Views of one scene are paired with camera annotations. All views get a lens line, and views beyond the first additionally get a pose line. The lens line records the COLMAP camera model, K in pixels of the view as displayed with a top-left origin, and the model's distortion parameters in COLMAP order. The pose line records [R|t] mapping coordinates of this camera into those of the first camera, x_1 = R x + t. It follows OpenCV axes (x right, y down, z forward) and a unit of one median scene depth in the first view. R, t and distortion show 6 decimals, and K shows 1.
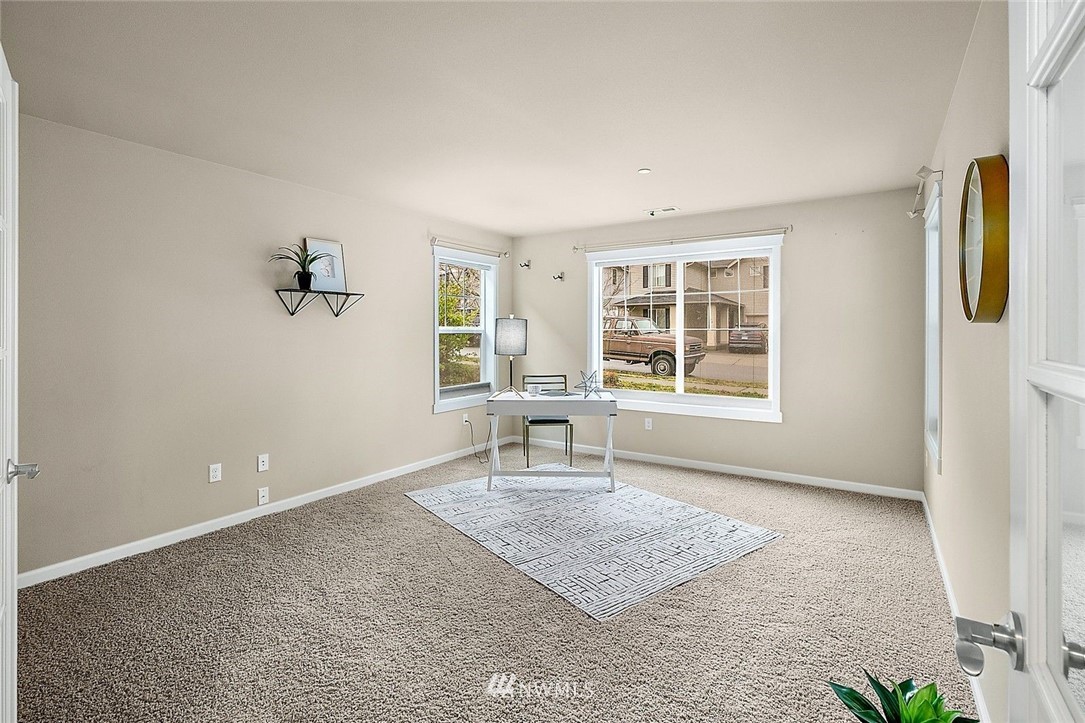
lens RADIAL K [[518.6, 0, 542.8], [0, 518.6, 341.9], [0, 0, 1]] dist [-0.001119, 0.000048]
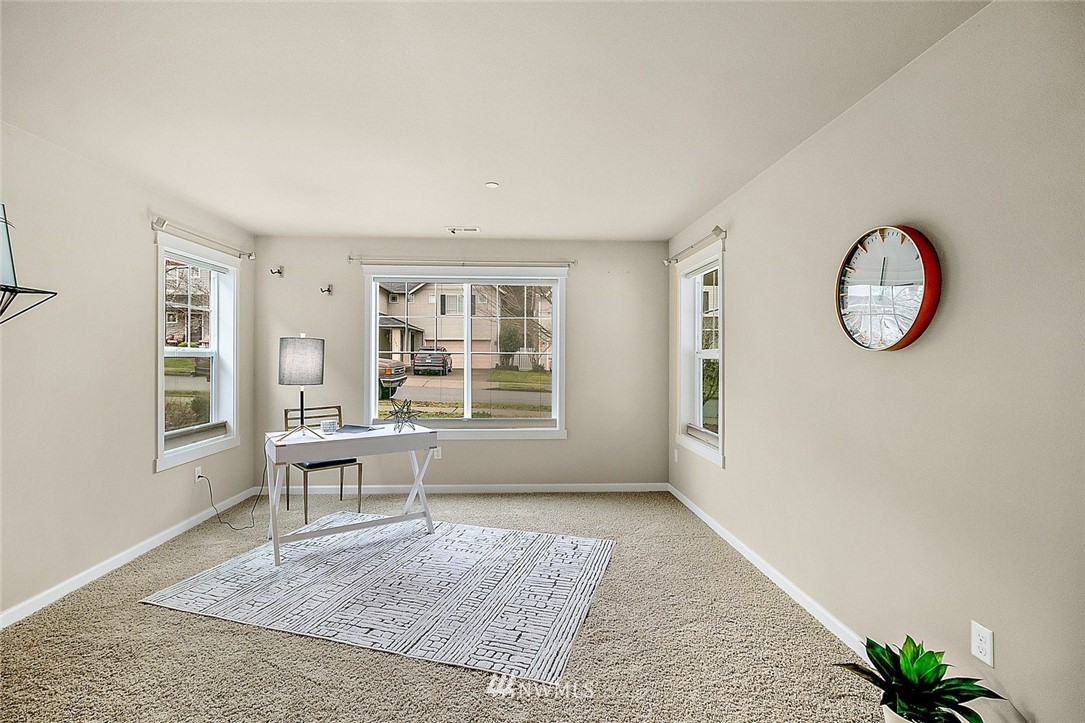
lens RADIAL K [[504.8, 0, 542.5], [0, 504.8, 361.5], [0, 0, 1]] dist [0.000569, 0.000334]
pose [[0.806502, -0.003582, 0.591221, -0.219838], [0.007366, 0.999965, -0.003989, -0.004129], [-0.591186, 0.007572, 0.806500, 0.169442]]
